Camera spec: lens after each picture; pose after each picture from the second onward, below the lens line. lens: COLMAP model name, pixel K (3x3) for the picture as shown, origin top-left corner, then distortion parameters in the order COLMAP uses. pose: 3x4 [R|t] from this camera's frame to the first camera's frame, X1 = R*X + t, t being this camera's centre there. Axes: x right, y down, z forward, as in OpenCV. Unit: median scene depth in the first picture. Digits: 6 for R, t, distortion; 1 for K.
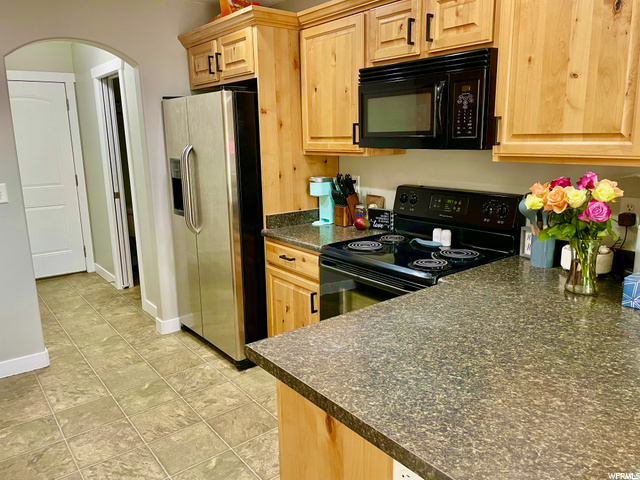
lens RADIAL K [[483.8, 0, 320.0], [0, 483.8, 240.0], [0, 0, 1]] dist [0.084327, -0.112005]
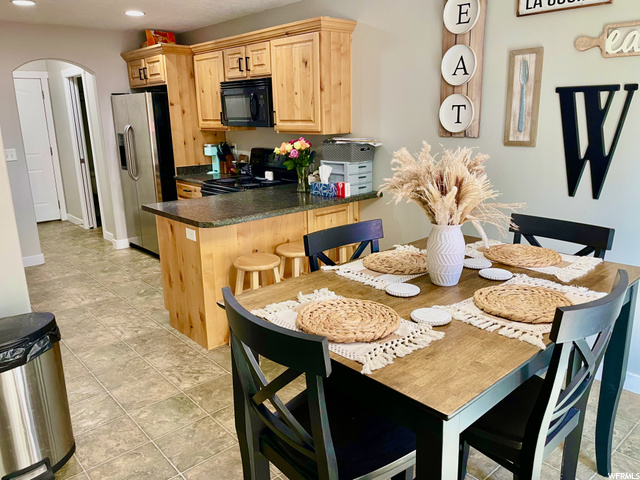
lens RADIAL K [[493.0, 0, 320.0], [0, 493.0, 240.0], [0, 0, 1]] dist [0.075571, -0.103100]
pose [[0.998360, -0.017449, 0.054532, 0.286635], [0.015295, 0.999096, 0.039667, 0.140734], [-0.055175, -0.038768, 0.997724, -0.744860]]
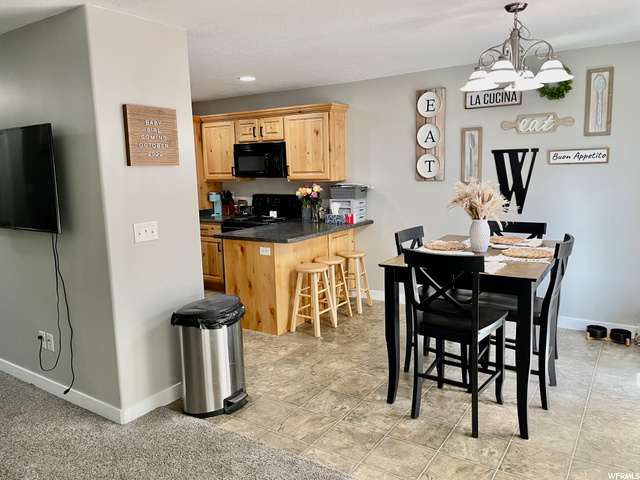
lens RADIAL K [[483.8, 0, 320.0], [0, 483.8, 240.0], [0, 0, 1]] dist [0.084327, -0.112005]
pose [[0.949997, -0.056067, 0.307186, -0.227431], [0.076380, 0.995588, -0.054498, 0.226772], [-0.302775, 0.075235, 0.950088, -1.115532]]
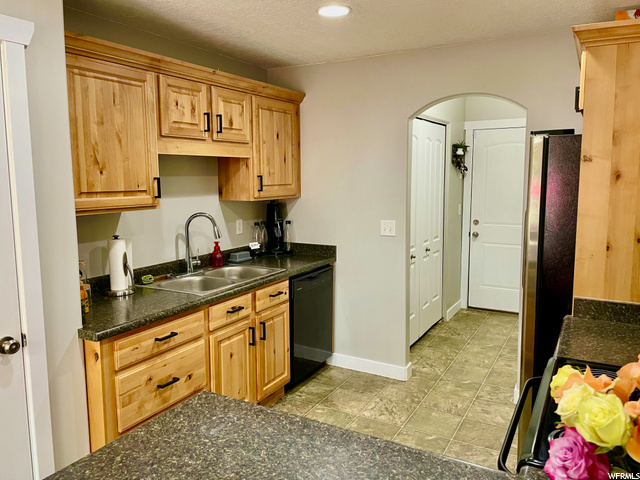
lens RADIAL K [[493.0, 0, 320.0], [0, 493.0, 240.0], [0, 0, 1]] dist [0.075571, -0.103100]
pose [[0.377855, 0.132152, -0.916385, 0.429562], [-0.193076, 0.979248, 0.061606, -0.109311], [0.905509, 0.153654, 0.395529, 0.342633]]
